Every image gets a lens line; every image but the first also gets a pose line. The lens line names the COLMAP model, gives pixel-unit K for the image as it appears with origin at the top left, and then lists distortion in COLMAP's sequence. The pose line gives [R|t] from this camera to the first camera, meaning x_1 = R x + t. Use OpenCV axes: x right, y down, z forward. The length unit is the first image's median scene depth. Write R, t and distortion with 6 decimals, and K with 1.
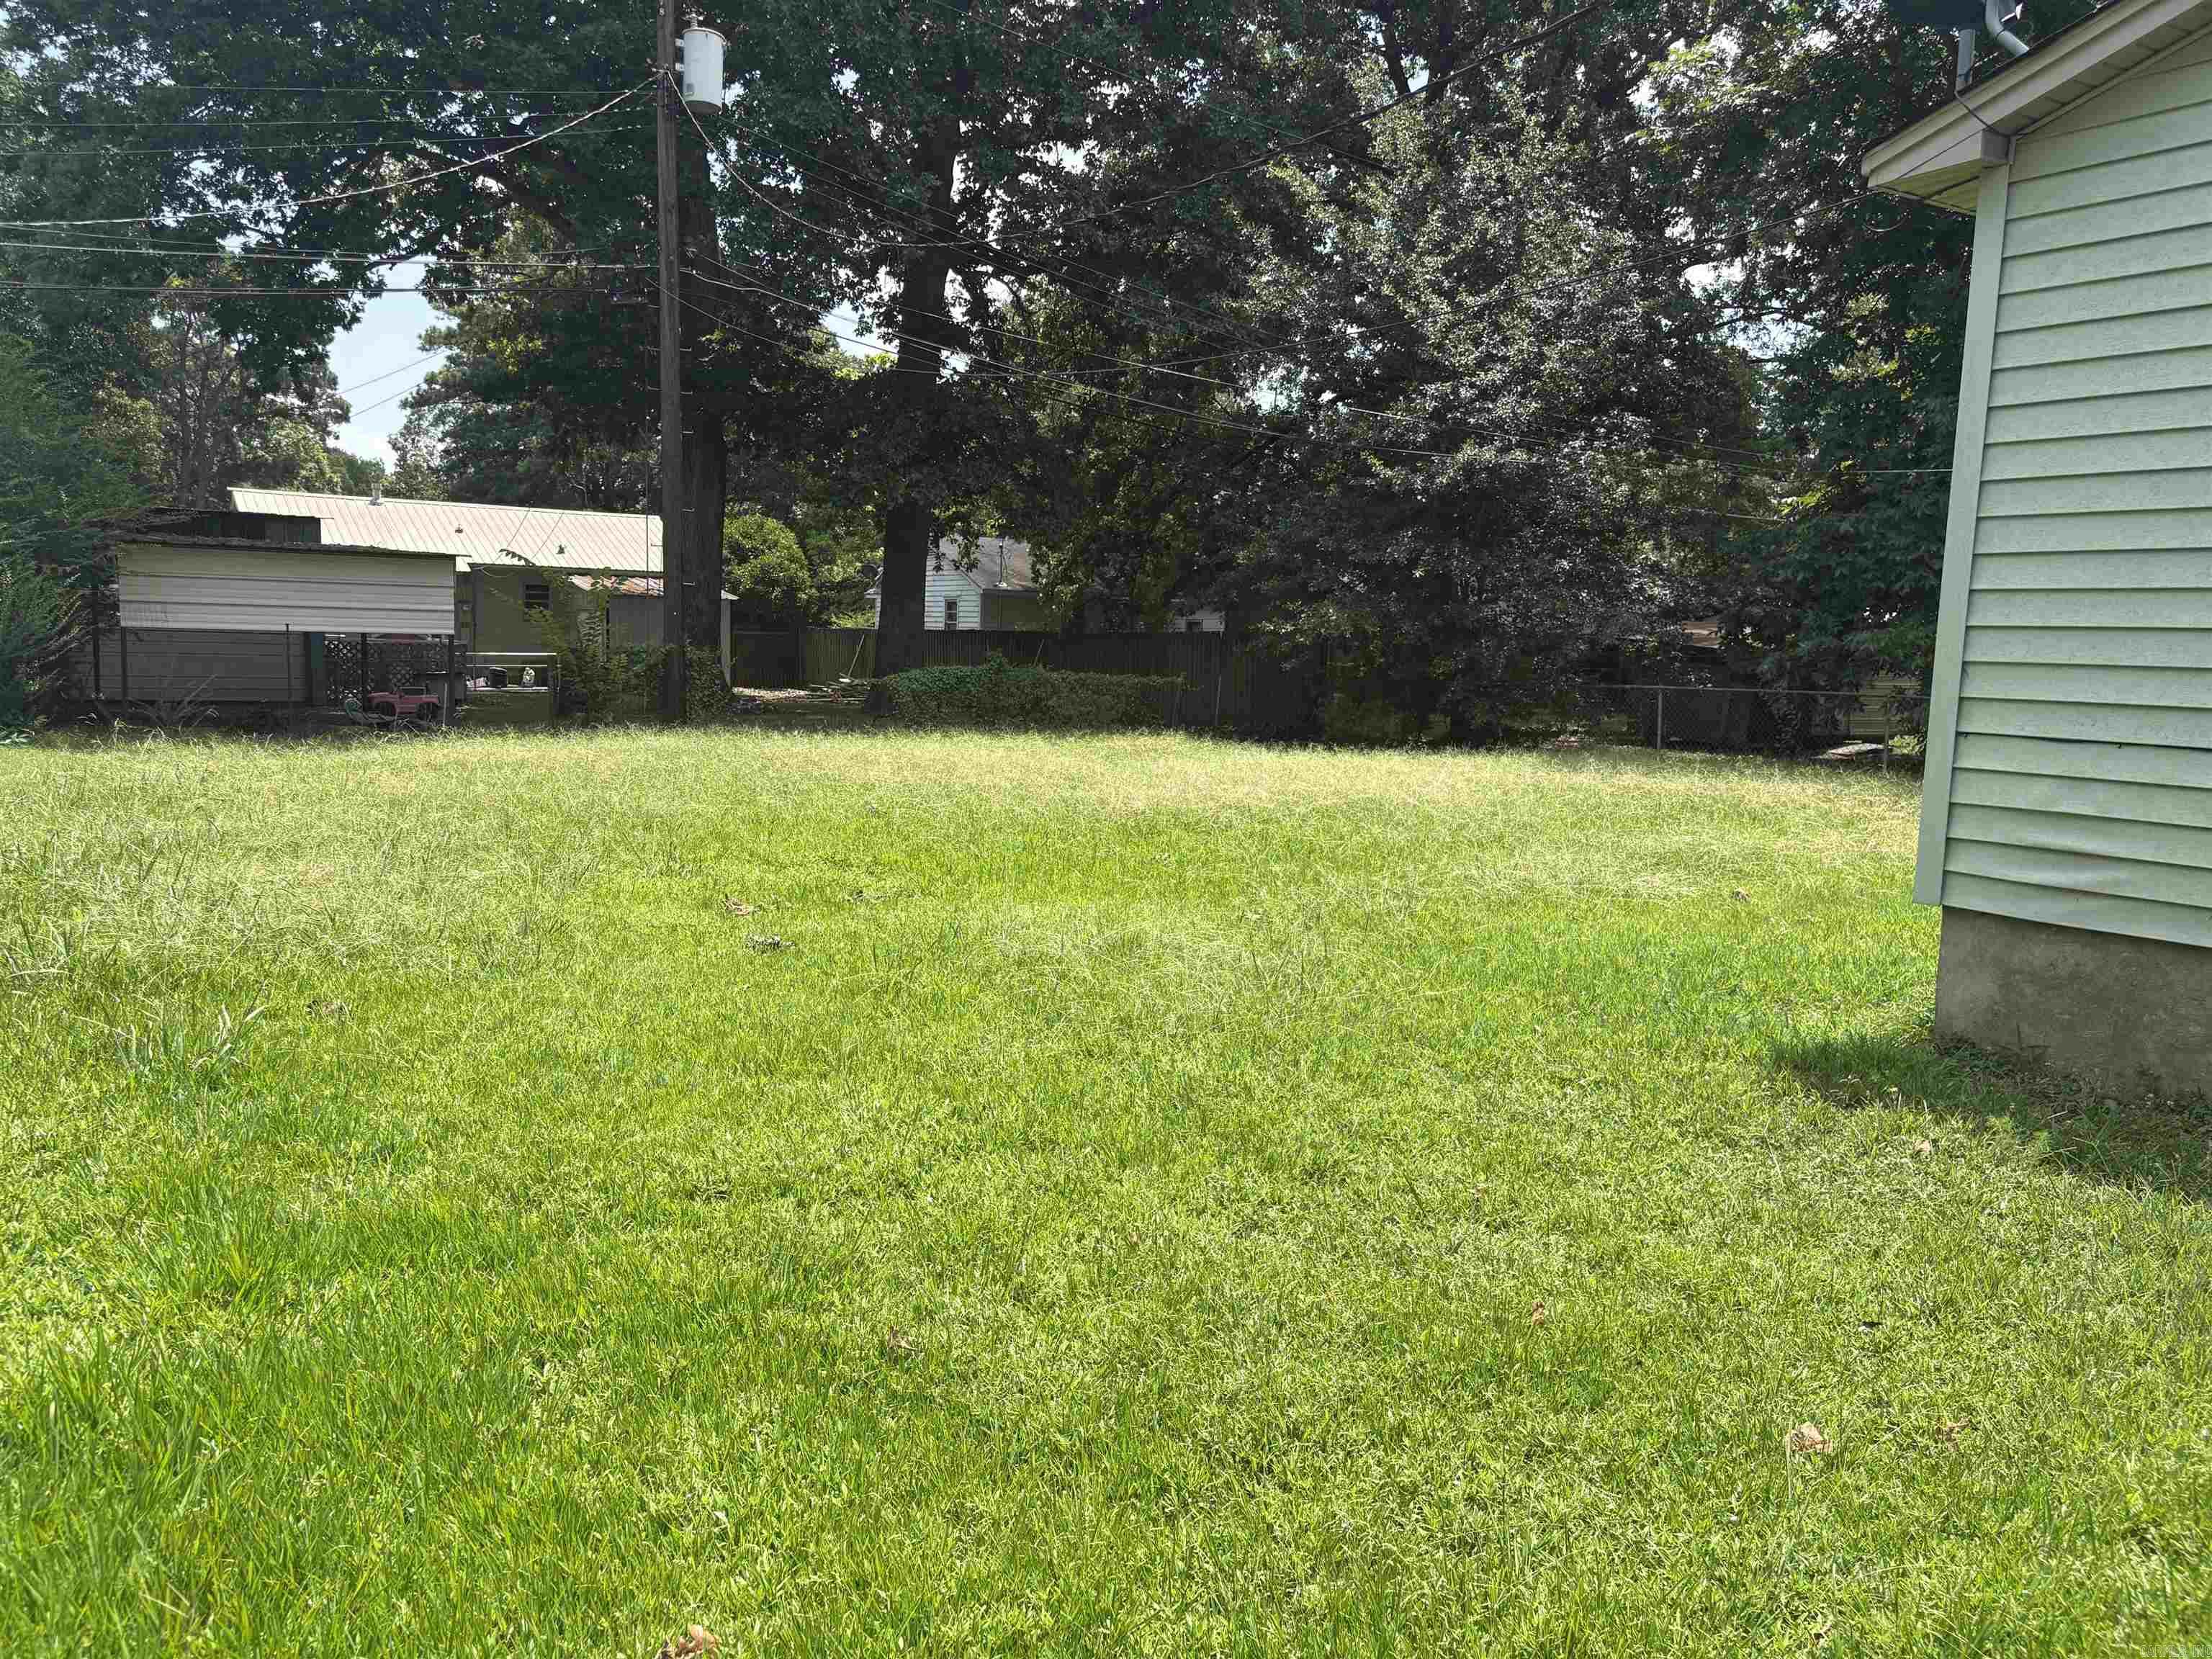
lens RADIAL K [[1702.2, 0, 1079.6], [0, 1702.2, 832.6], [0, 0, 1]] dist [0.050842, -0.052558]
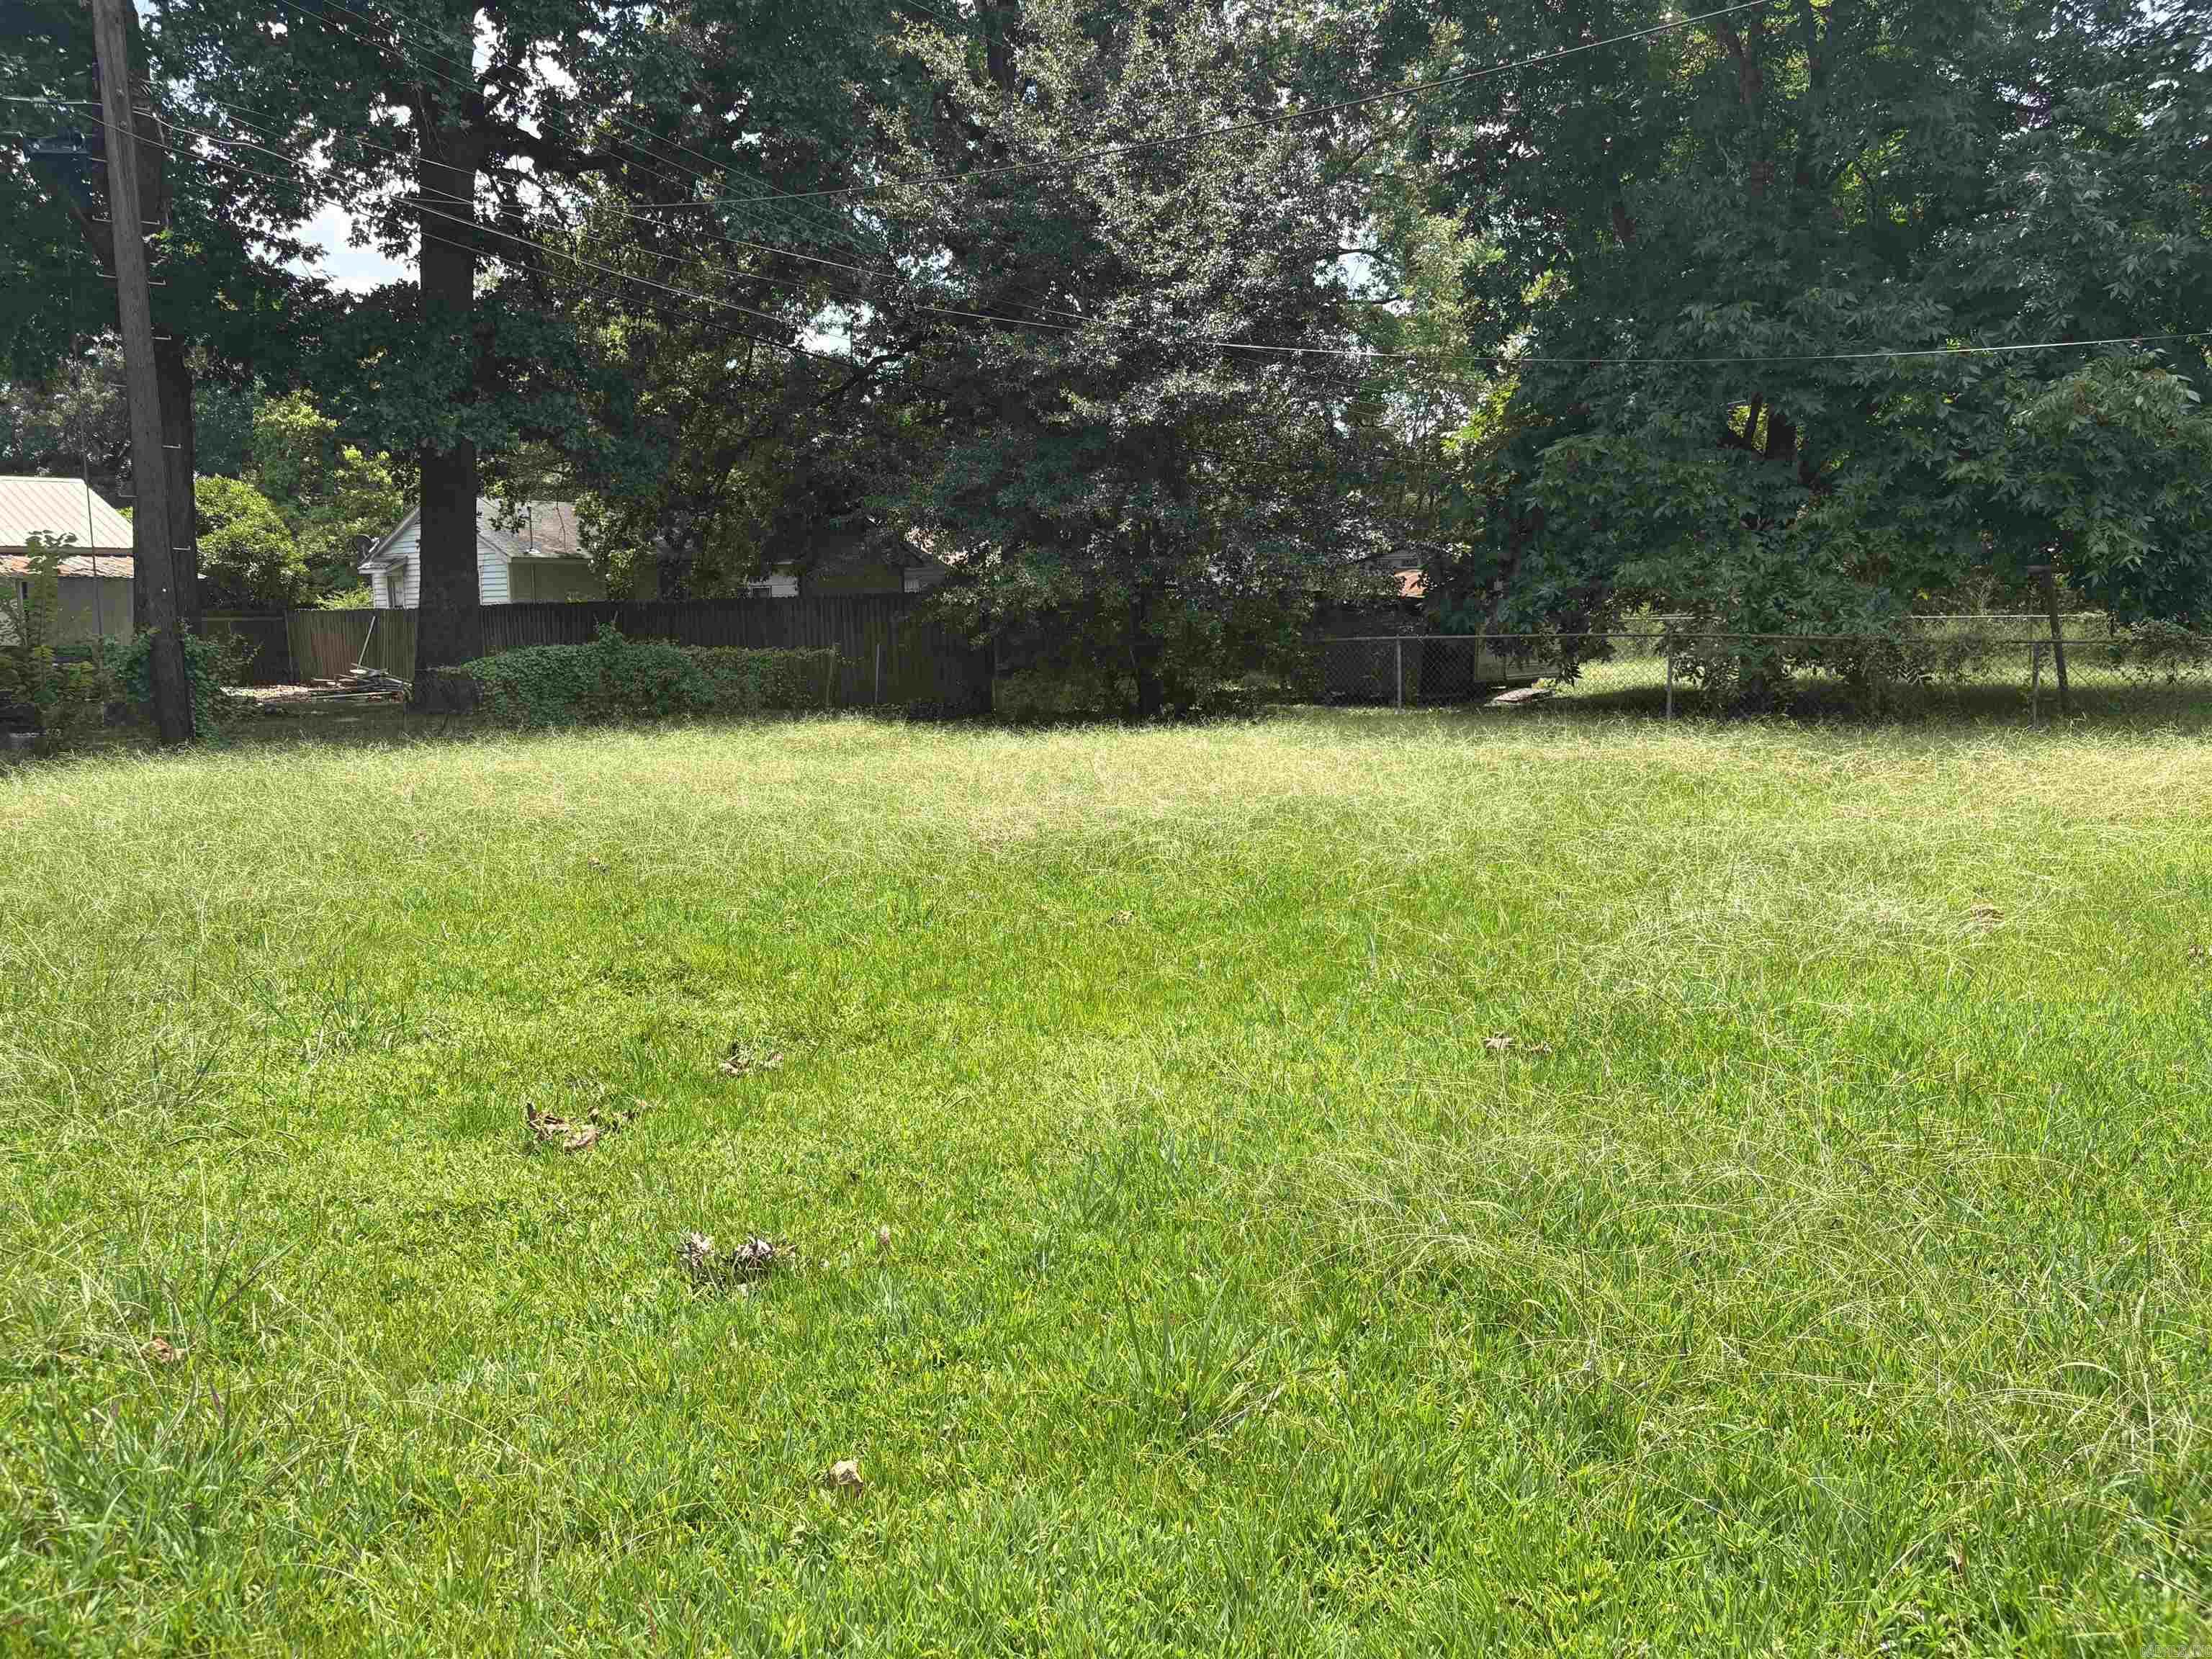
lens RADIAL K [[1705.1, 0, 1117.0], [0, 1705.1, 857.6], [0, 0, 1]] dist [0.040480, -0.046173]
pose [[0.954360, -0.080318, 0.287657, -0.047019], [0.070463, 0.996523, 0.044468, -0.012717], [-0.290229, -0.022169, 0.956701, 0.120276]]
